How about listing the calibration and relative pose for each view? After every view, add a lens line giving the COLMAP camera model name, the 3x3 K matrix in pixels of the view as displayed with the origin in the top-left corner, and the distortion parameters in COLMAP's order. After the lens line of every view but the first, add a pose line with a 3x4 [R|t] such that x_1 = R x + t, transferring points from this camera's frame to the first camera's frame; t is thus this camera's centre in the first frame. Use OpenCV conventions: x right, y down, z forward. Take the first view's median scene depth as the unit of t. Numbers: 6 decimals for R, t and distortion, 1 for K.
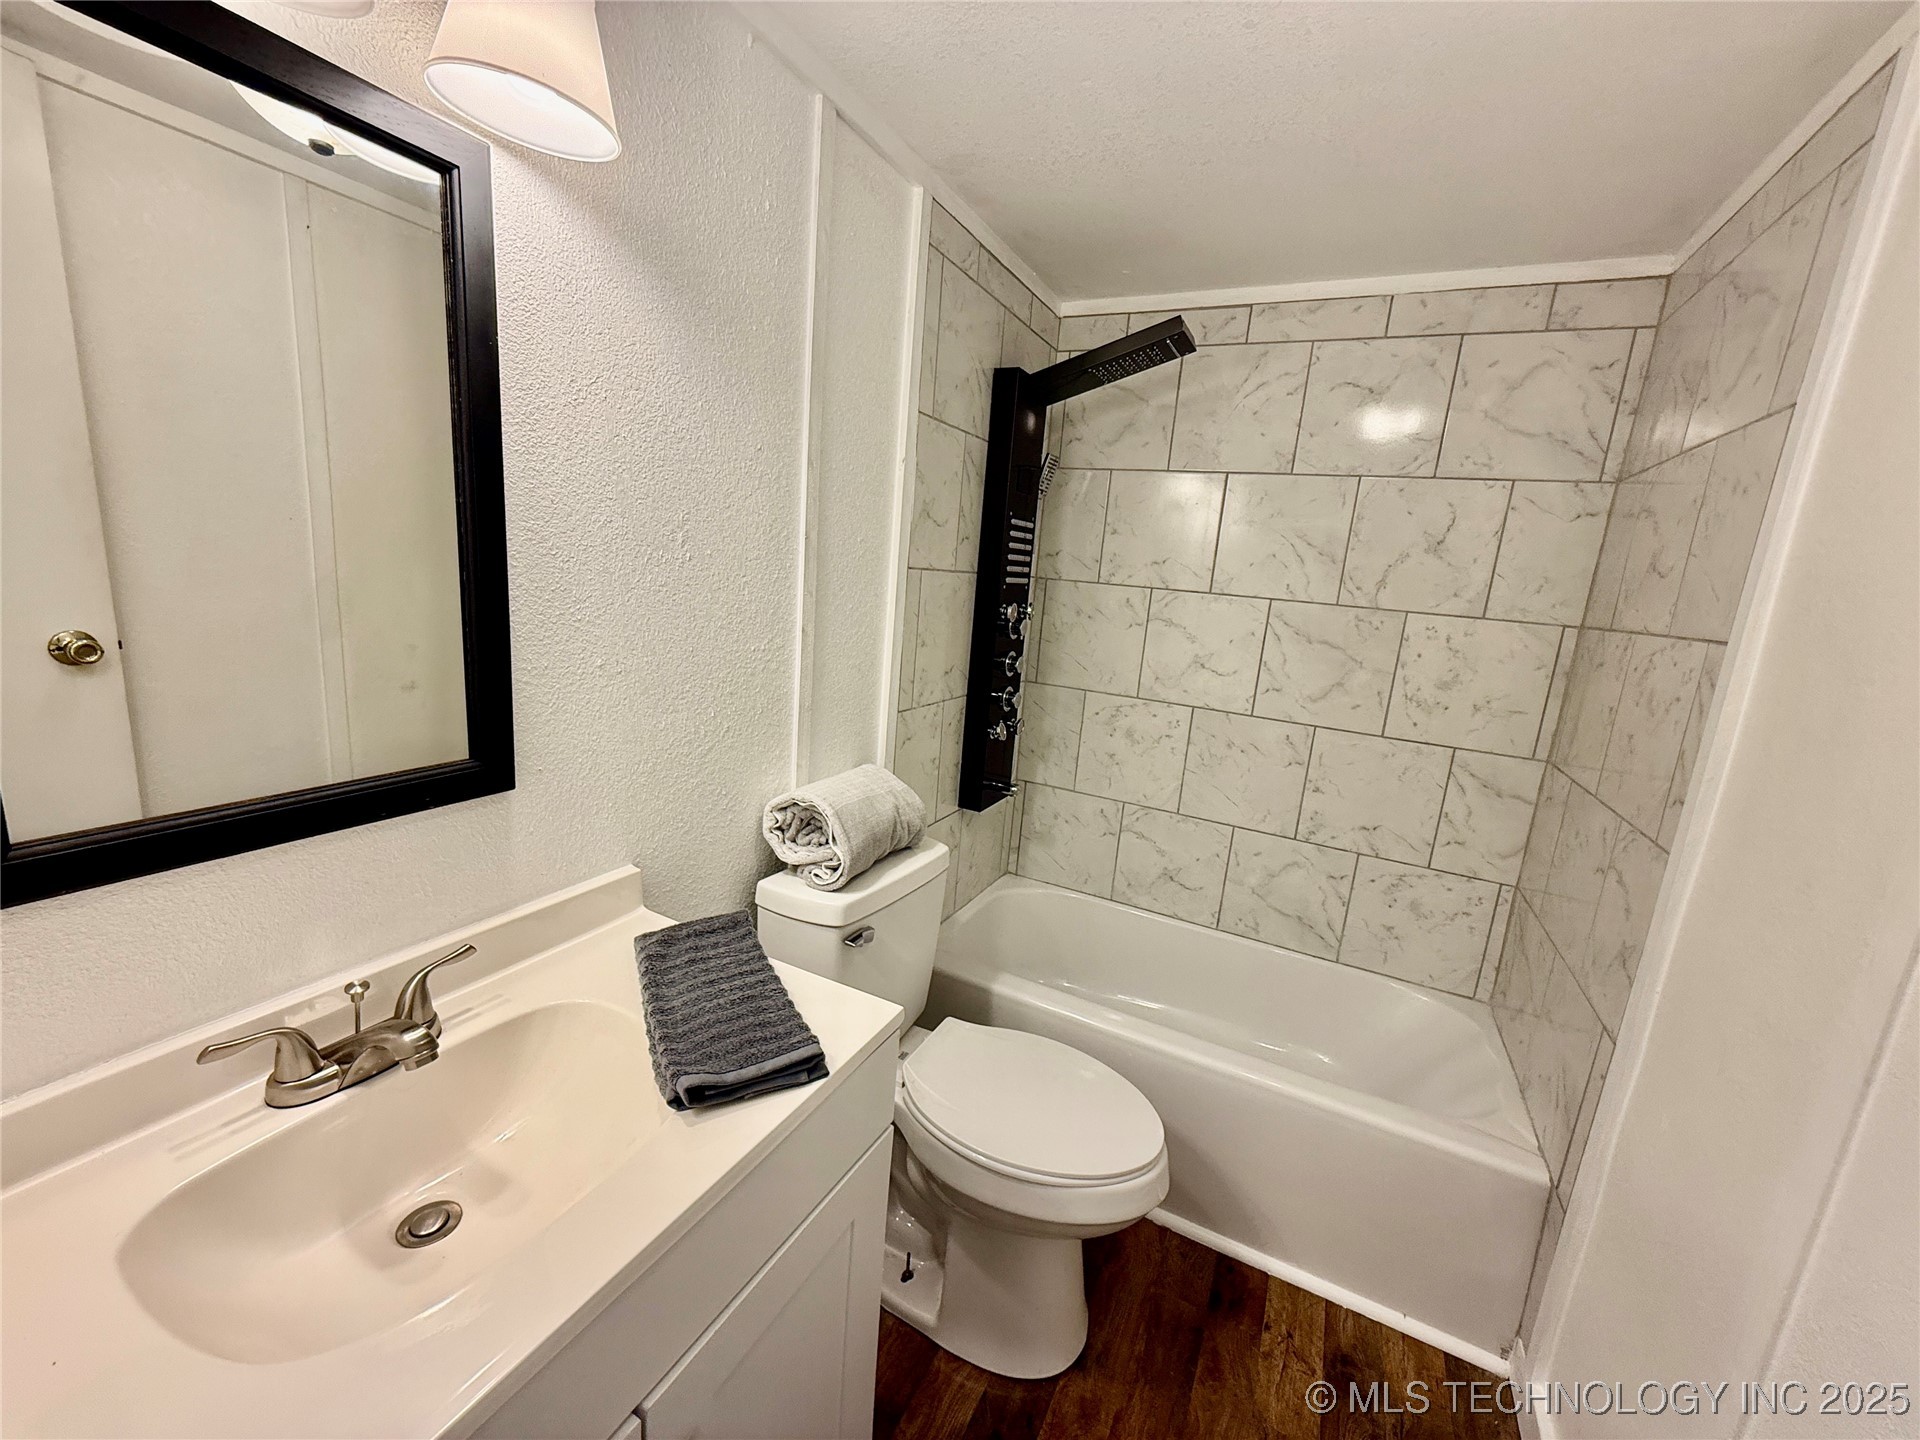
lens RADIAL K [[765.5, 0, 955.0], [0, 765.5, 724.6], [0, 0, 1]] dist [0.000142, 0.000003]
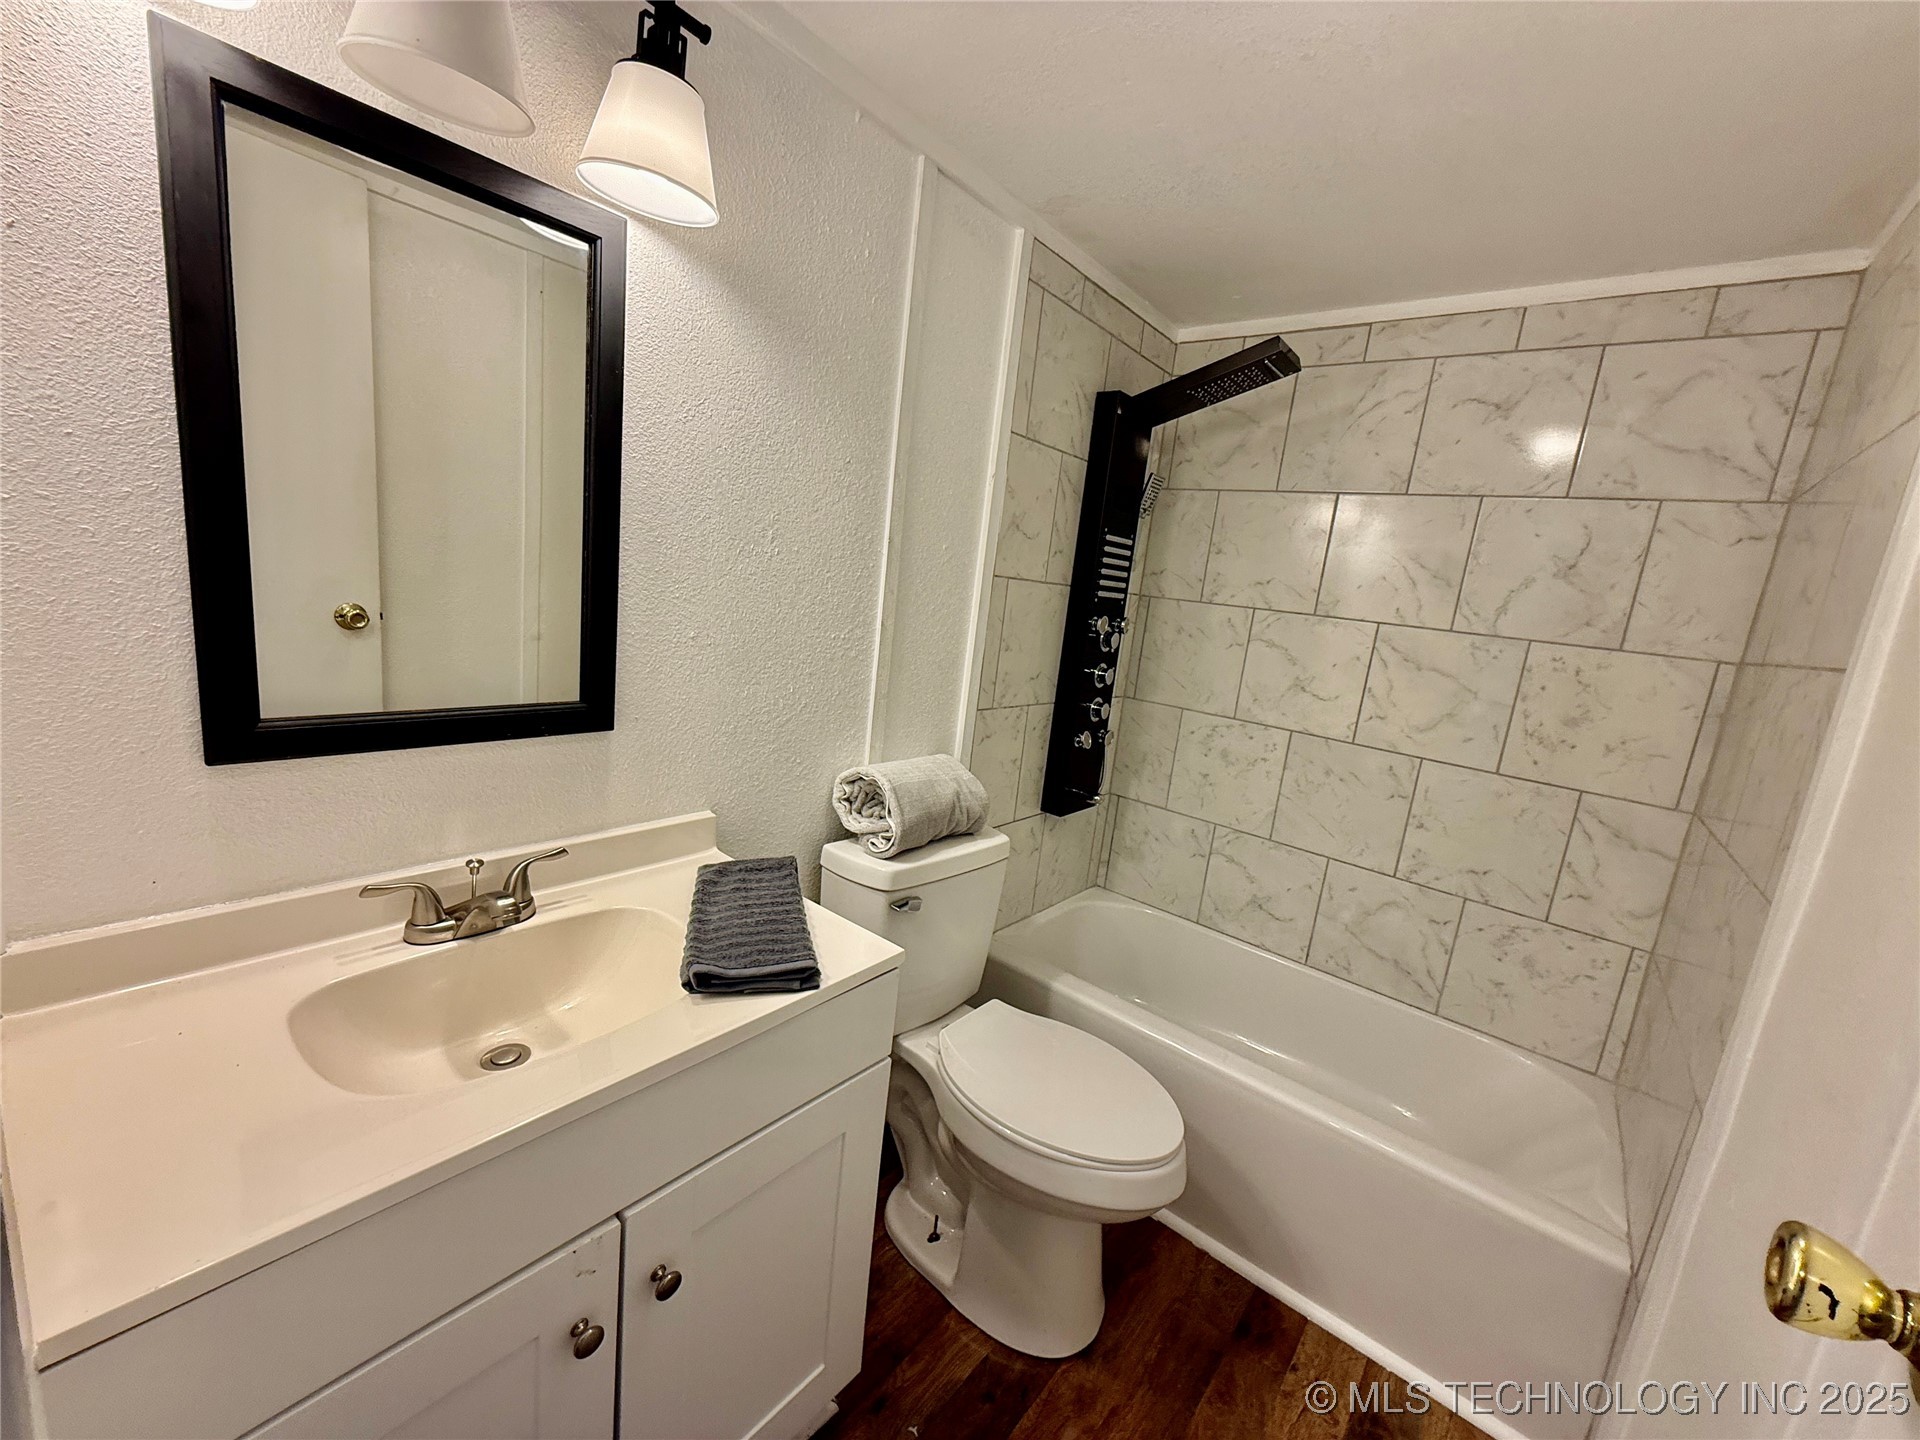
lens RADIAL K [[765.5, 0, 957.8], [0, 765.5, 725.4], [0, 0, 1]] dist [0.000142, 0.000003]
pose [[0.976515, 0.067831, -0.204492, 0.143346], [-0.075618, 0.996670, -0.030497, 0.048185], [0.201743, 0.045244, 0.978393, -0.059945]]
